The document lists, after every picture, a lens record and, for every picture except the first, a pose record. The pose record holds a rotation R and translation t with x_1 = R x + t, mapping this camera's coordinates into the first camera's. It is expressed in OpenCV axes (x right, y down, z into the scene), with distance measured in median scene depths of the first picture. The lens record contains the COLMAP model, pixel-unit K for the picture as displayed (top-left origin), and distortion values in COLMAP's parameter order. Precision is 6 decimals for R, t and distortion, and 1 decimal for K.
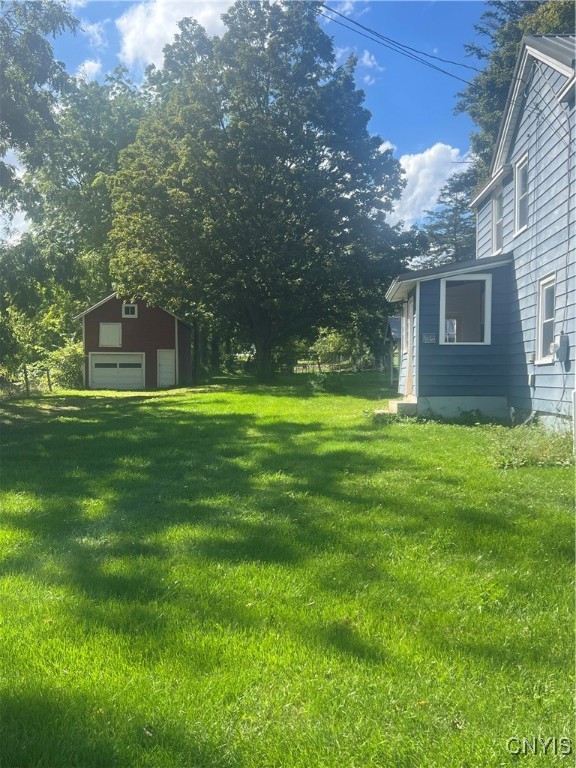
lens RADIAL K [[717.2, 0, 288.7], [0, 717.2, 386.3], [0, 0, 1]] dist [-0.000914, 0.000000]
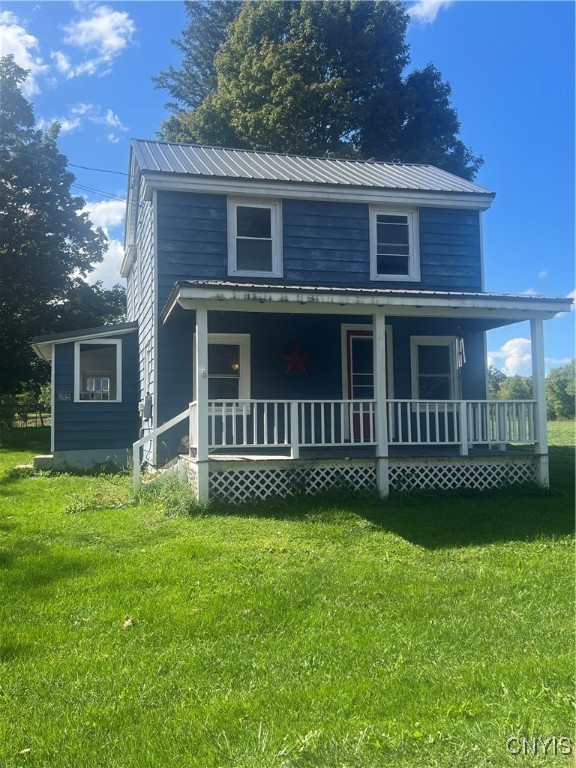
lens RADIAL K [[717.2, 0, 287.4], [0, 717.2, 380.2], [0, 0, 1]] dist [-0.000914, 0.000000]
pose [[0.949192, 0.001174, 0.314697, 0.173403], [0.023540, 0.996927, -0.074719, -0.003231], [-0.313817, 0.078331, 0.946247, -0.127490]]
